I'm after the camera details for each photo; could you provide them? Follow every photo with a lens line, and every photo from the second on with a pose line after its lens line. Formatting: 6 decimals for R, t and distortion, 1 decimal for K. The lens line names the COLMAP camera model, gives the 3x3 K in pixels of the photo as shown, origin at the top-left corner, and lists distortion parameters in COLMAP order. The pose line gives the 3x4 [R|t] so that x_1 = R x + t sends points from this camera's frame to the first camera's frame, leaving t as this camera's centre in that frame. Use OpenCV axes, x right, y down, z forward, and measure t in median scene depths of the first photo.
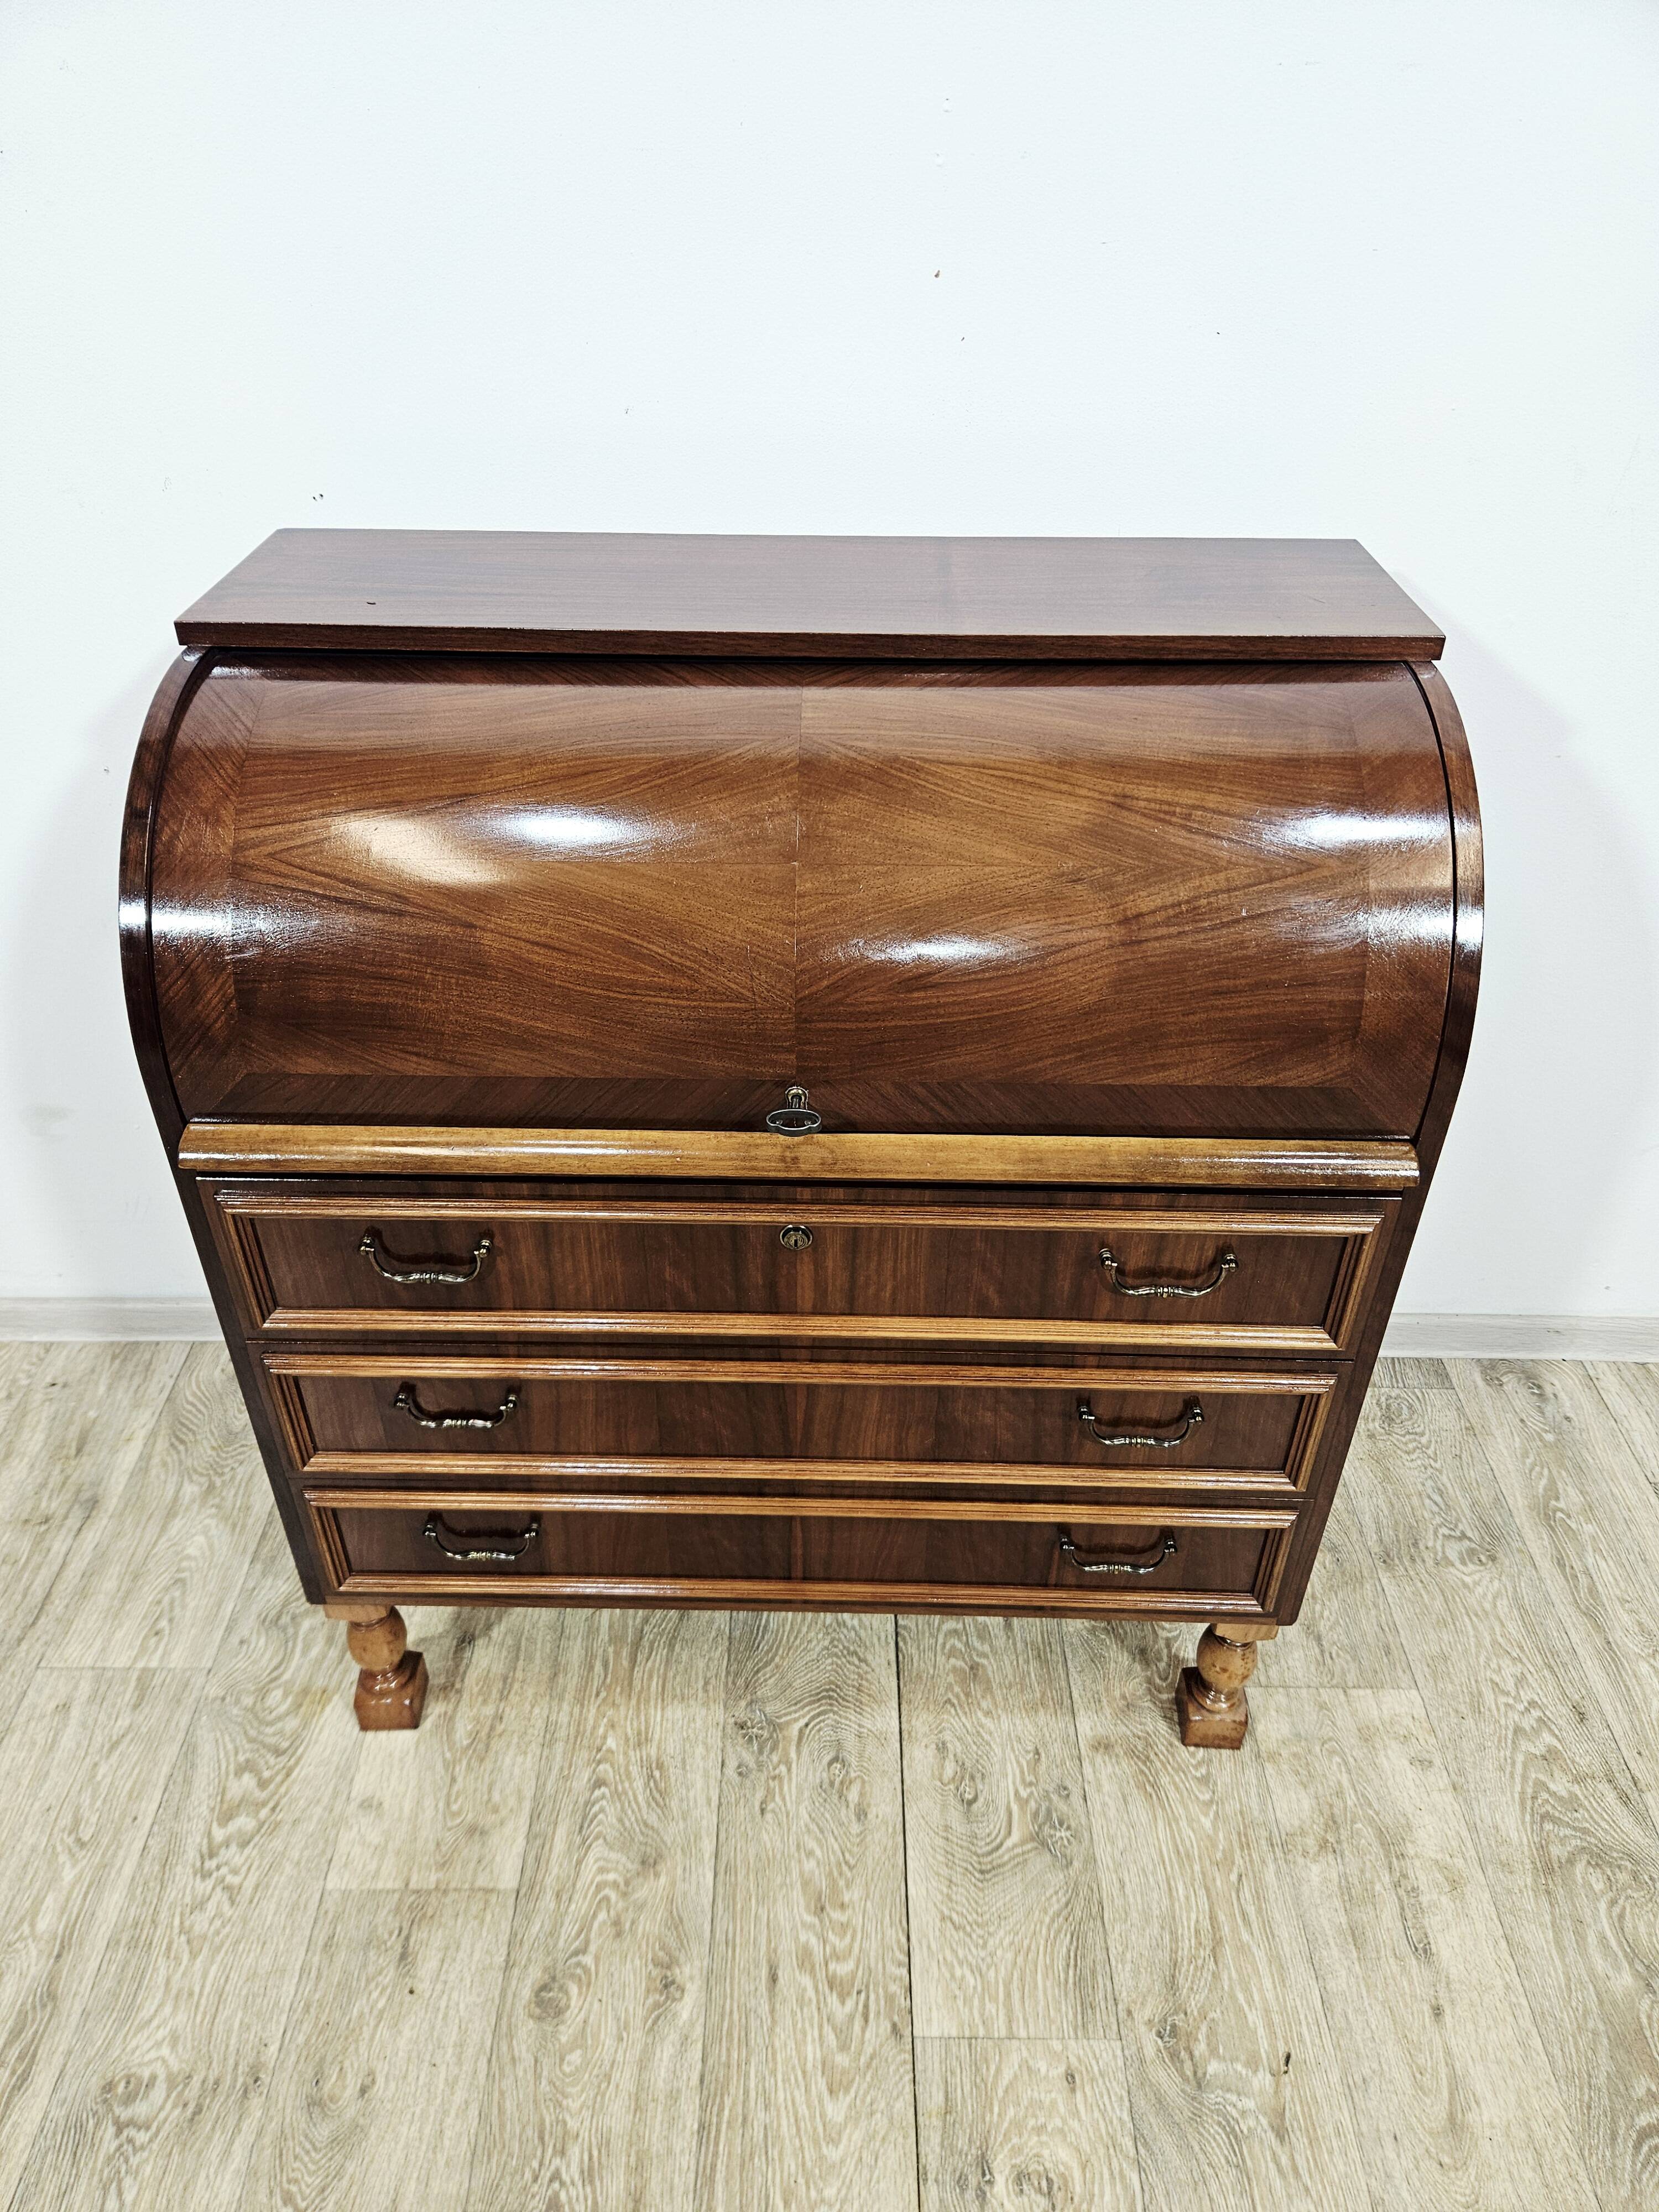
lens RADIAL K [[1511.0, 0, 821.6], [0, 1511.0, 1090.6], [0, 0, 1]] dist [0.048304, -0.051617]
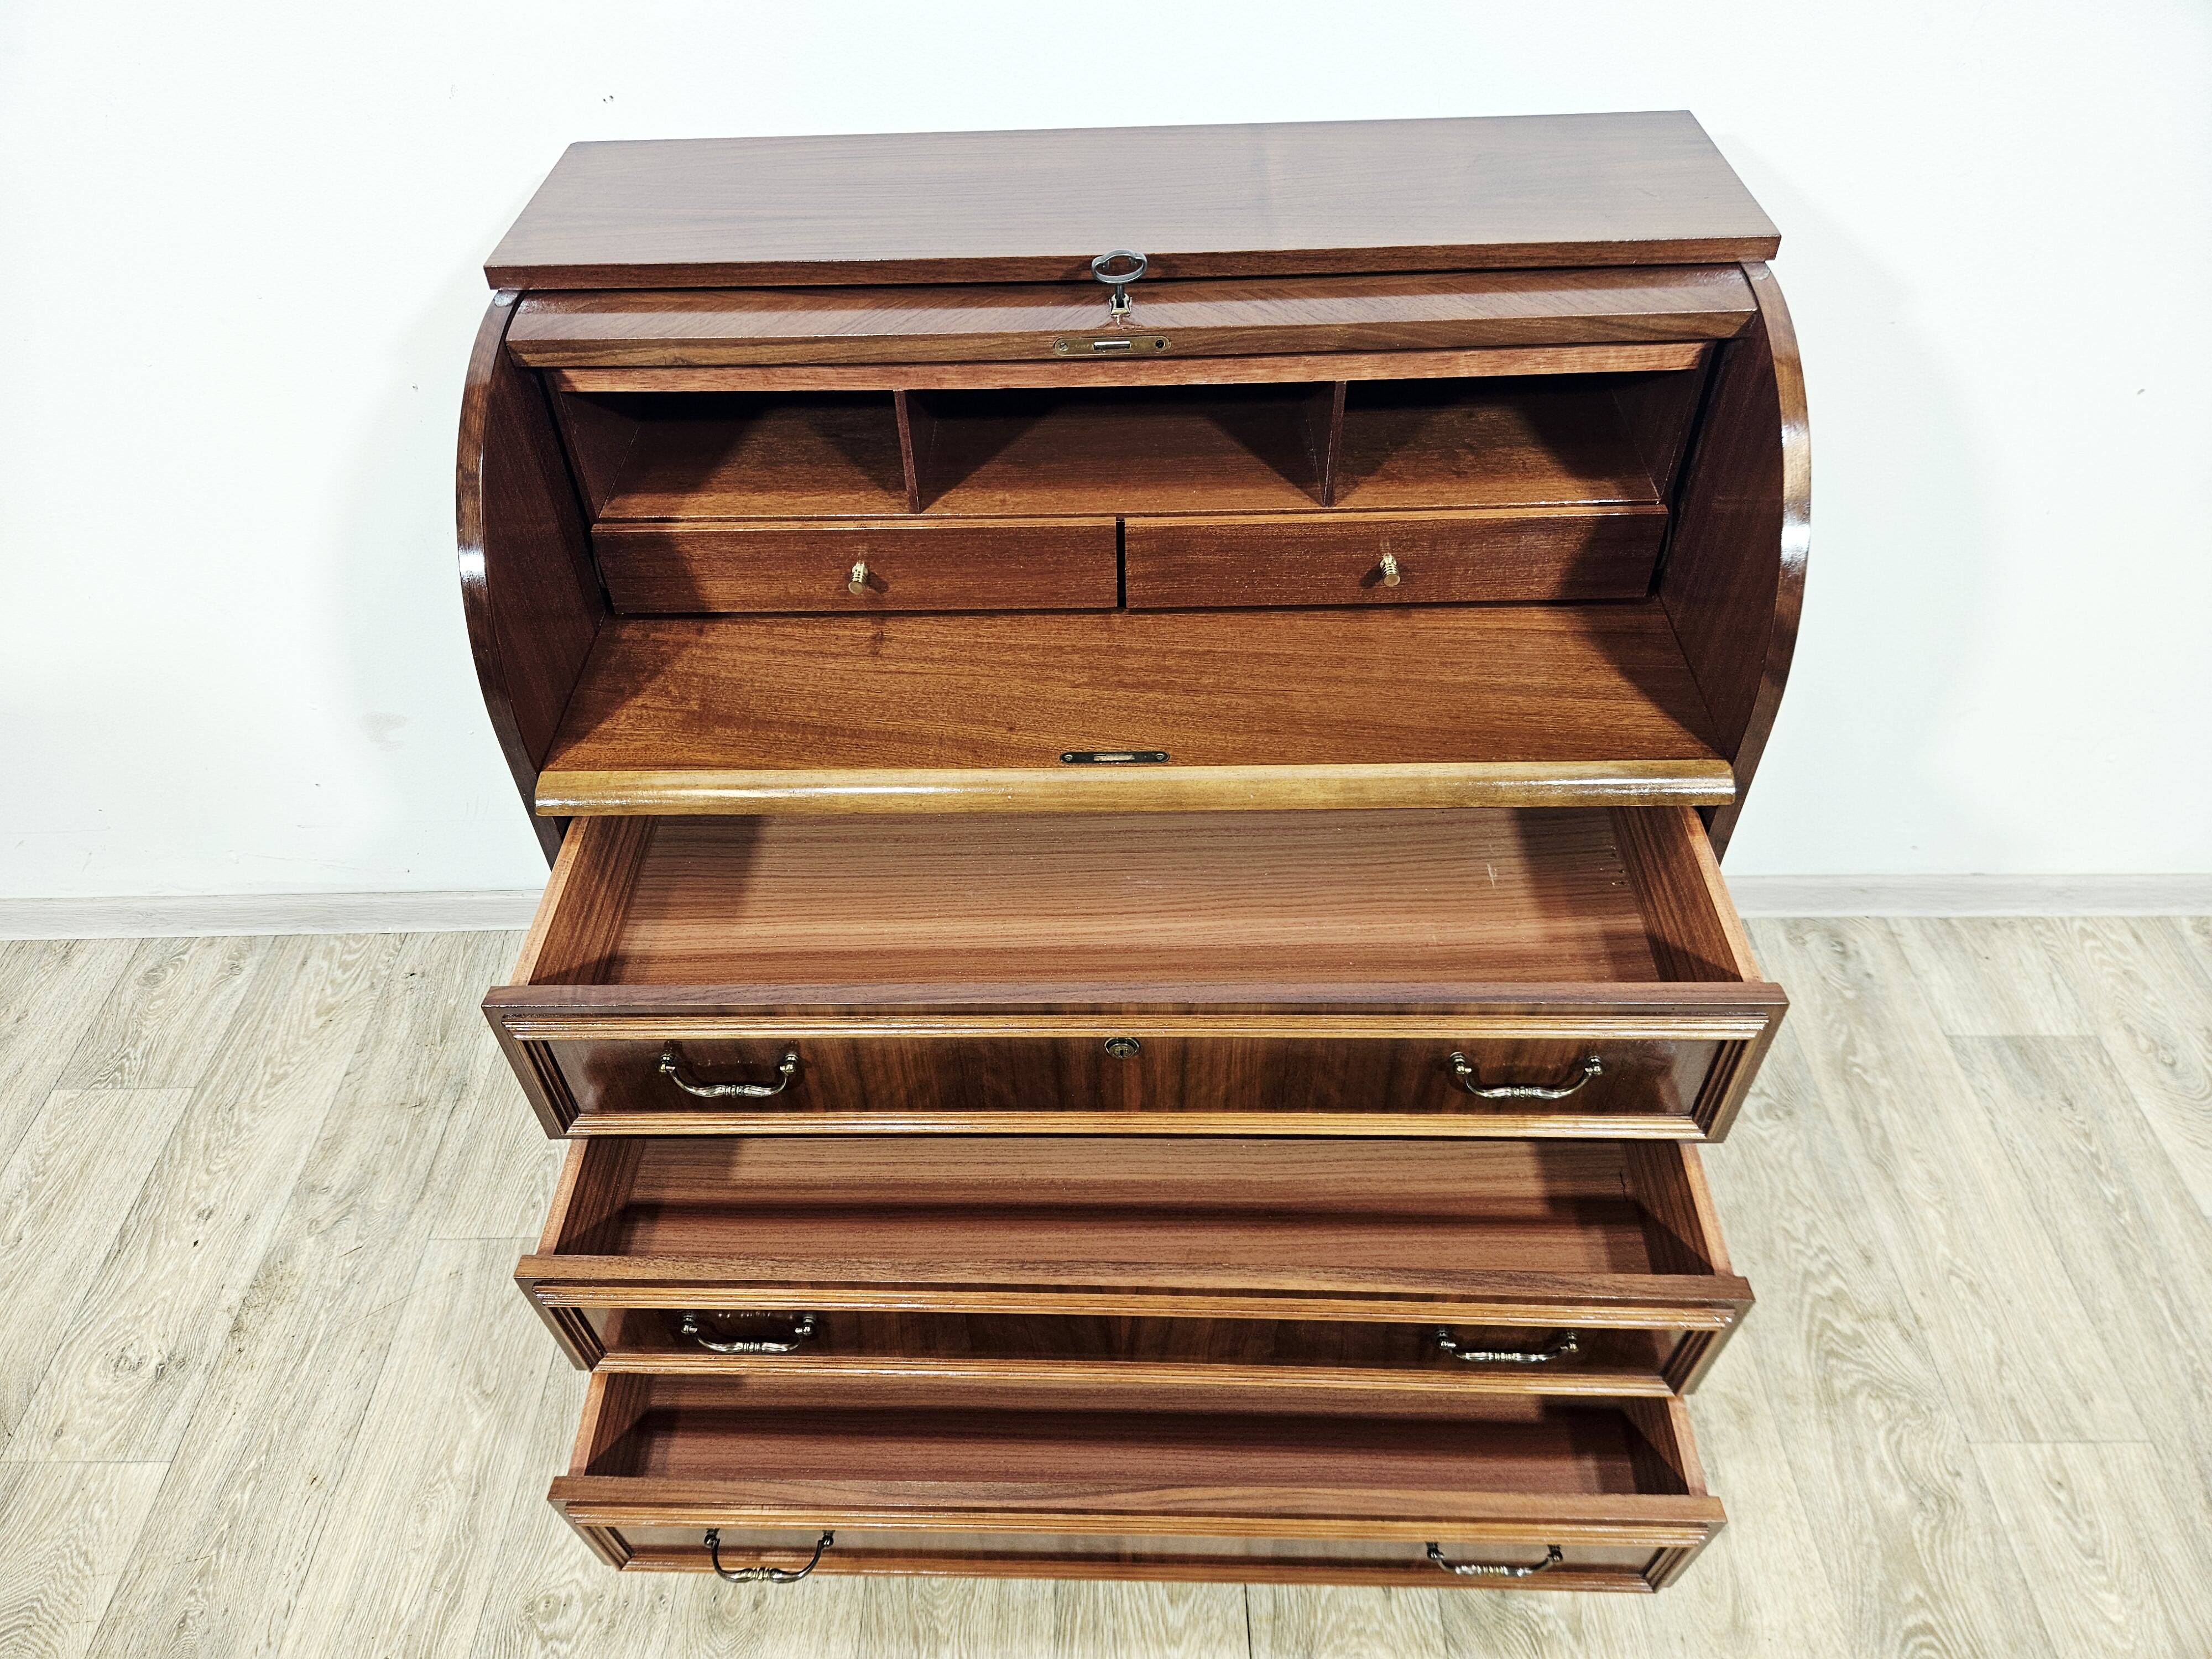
lens RADIAL K [[1511.0, 0, 1073.2], [0, 1511.0, 836.1], [0, 0, 1]] dist [0.048304, -0.051617]
pose [[0.999202, -0.024924, -0.031215, -0.014700], [0.029256, 0.988693, 0.147075, -0.057254], [0.027197, -0.147871, 0.988633, -0.020244]]
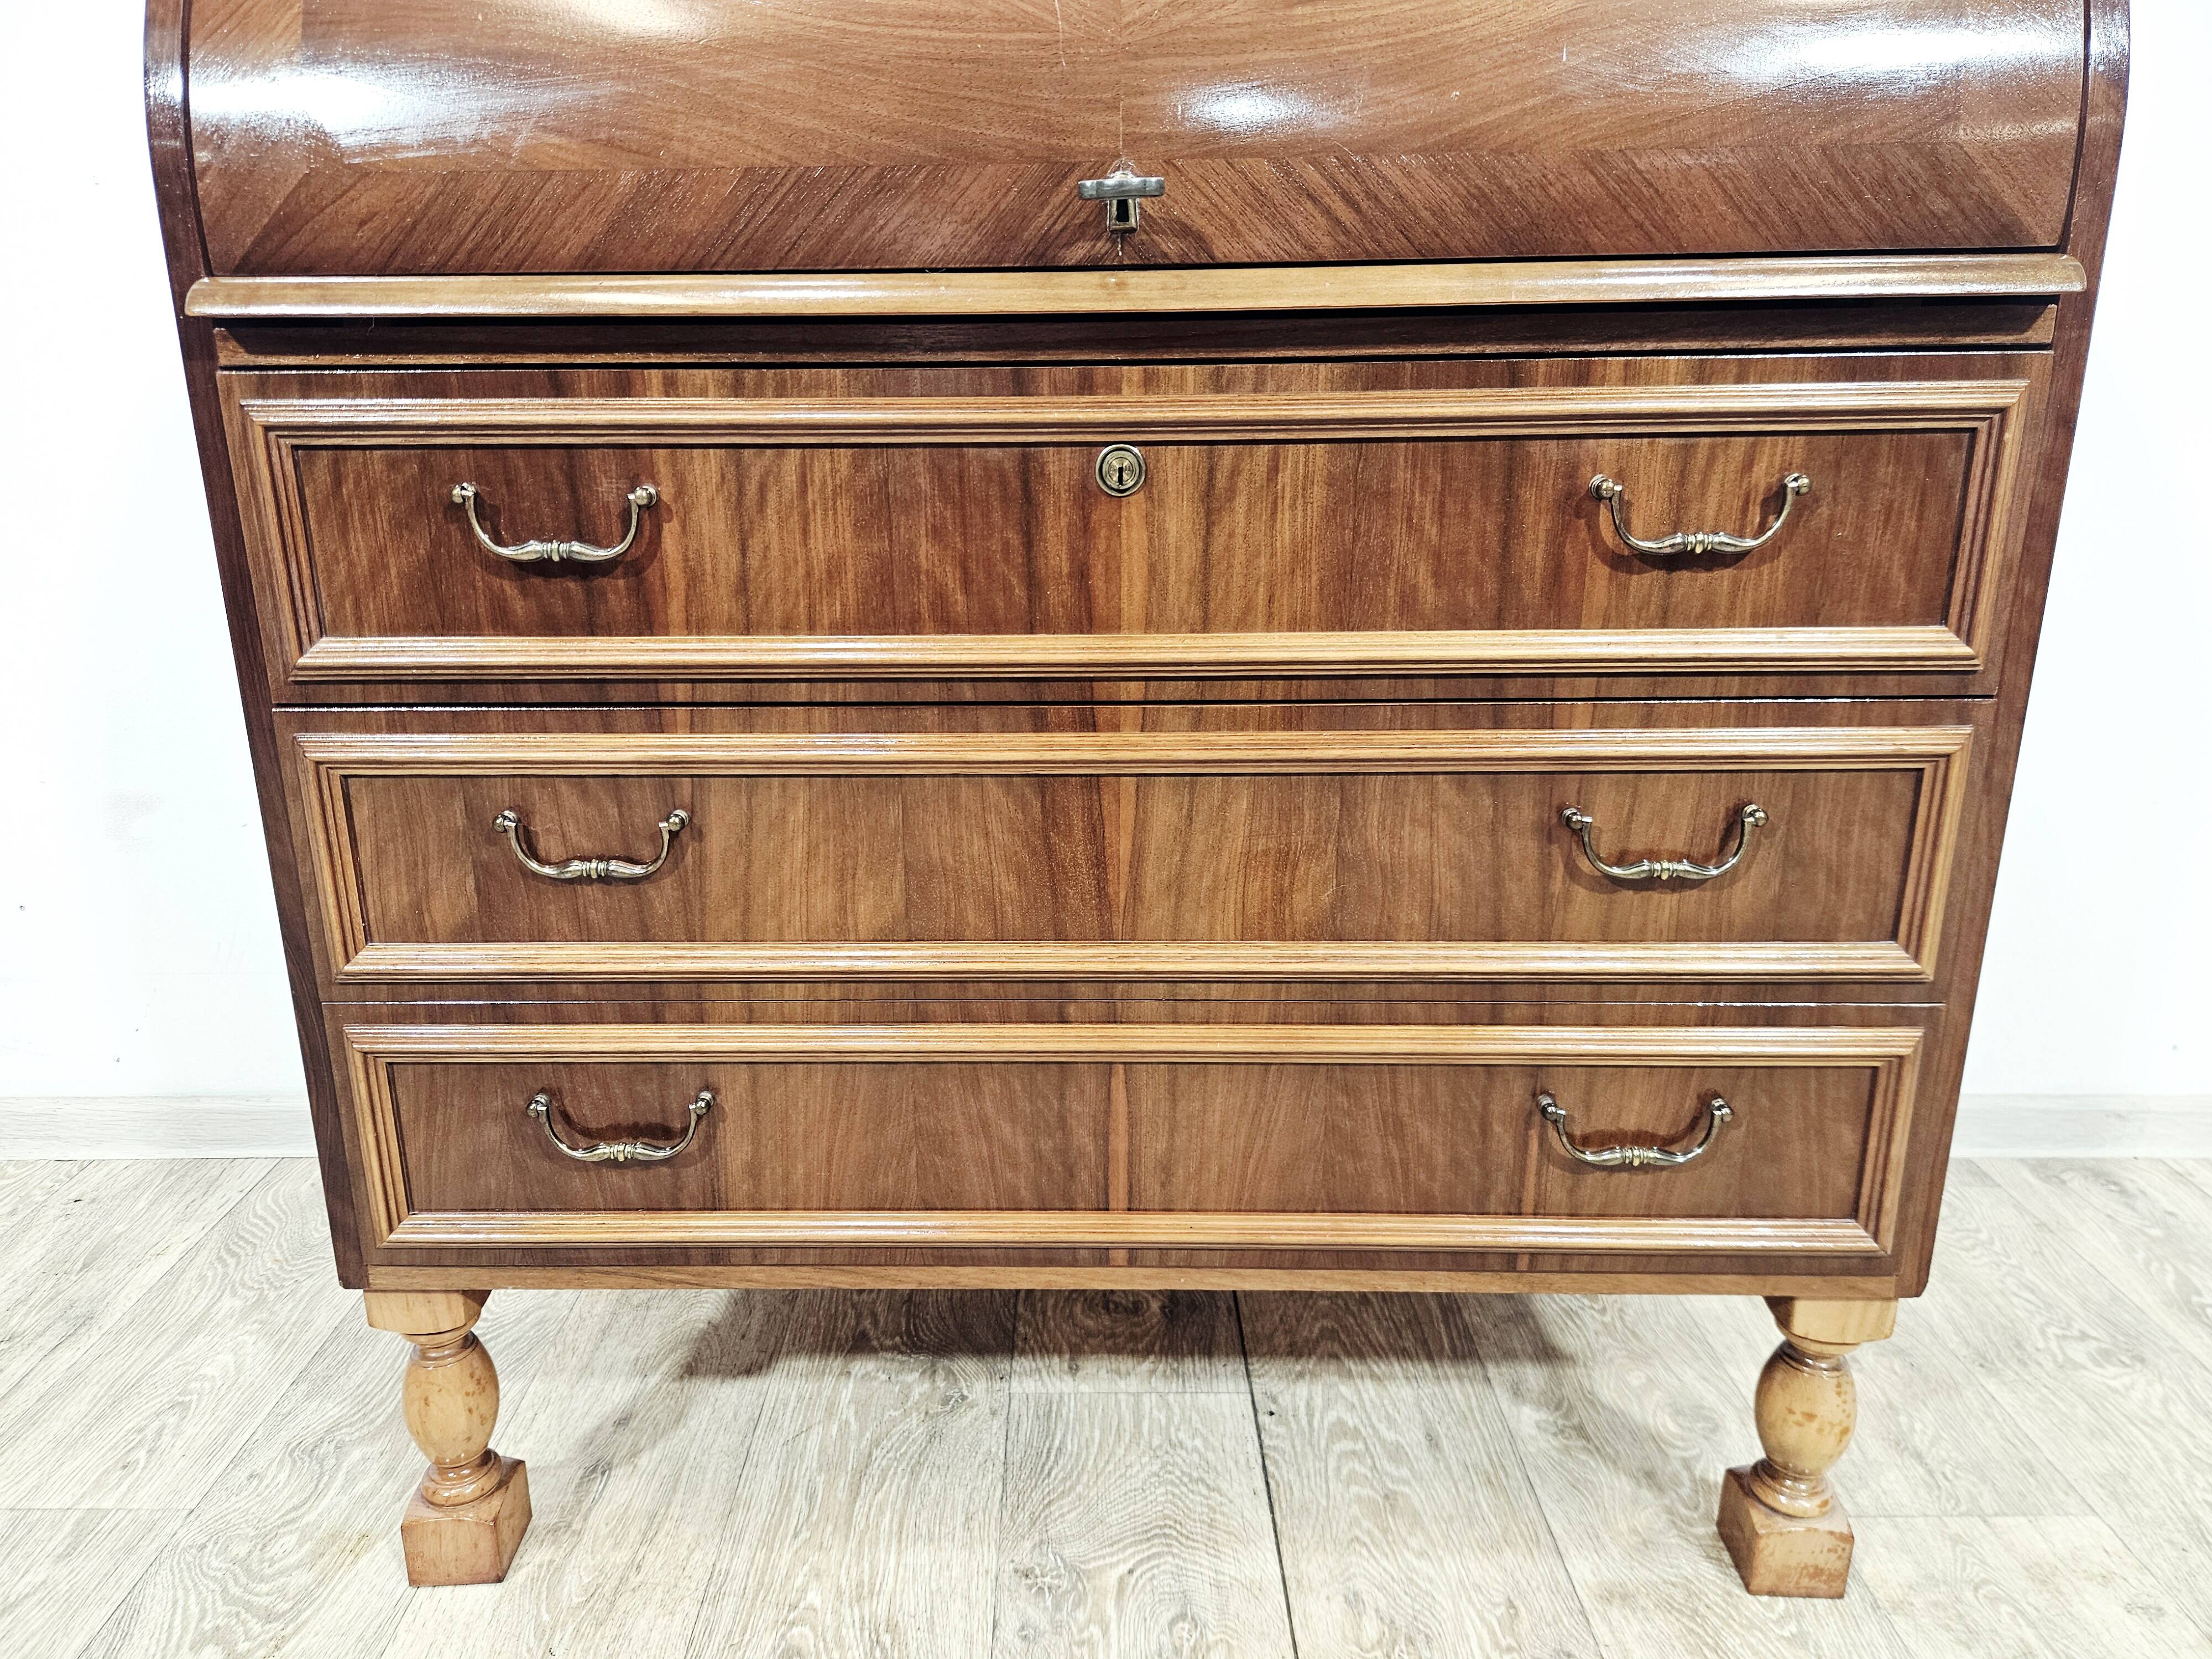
lens RADIAL K [[1511.0, 0, 1071.7], [0, 1511.0, 822.7], [0, 0, 1]] dist [0.048304, -0.051617]
pose [[0.999907, -0.012944, -0.004320, -0.028760], [0.010783, 0.943512, -0.331164, 0.354044], [0.008362, 0.331087, 0.943563, 0.332748]]
